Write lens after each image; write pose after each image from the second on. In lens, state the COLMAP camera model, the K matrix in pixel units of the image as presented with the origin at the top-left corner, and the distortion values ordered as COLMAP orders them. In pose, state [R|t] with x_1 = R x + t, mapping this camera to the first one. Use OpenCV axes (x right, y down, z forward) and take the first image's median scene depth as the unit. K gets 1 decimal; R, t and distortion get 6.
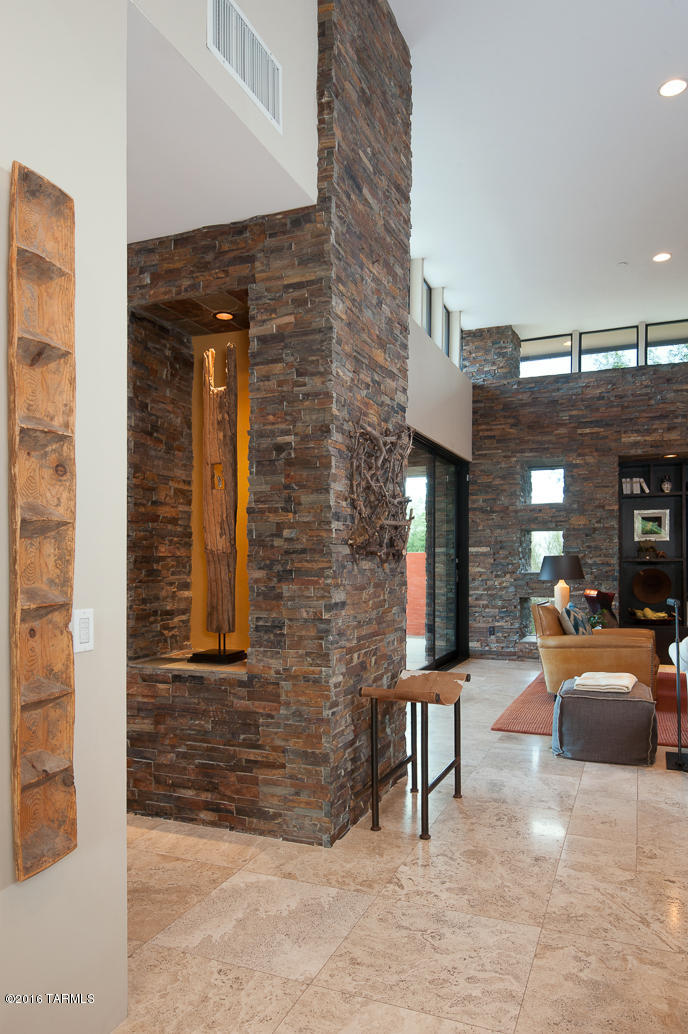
lens RADIAL K [[703.1, 0, 344.0], [0, 703.1, 517.0], [0, 0, 1]] dist [0.001358, 0.000387]
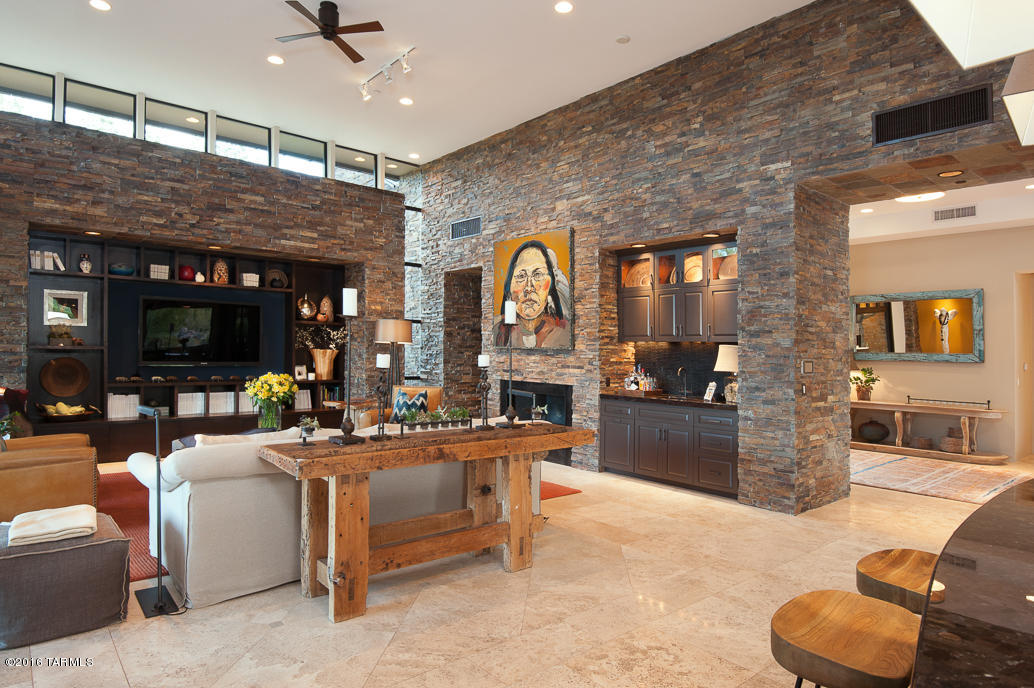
lens RADIAL K [[611.0, 0, 515.3], [0, 611.0, 365.7], [0, 0, 1]] dist [-0.027052, -0.000691]
pose [[0.449621, -0.008571, 0.893178, 0.014847], [-0.081931, 0.995343, 0.050794, -0.000801], [-0.889454, -0.096017, 0.446825, 0.154706]]
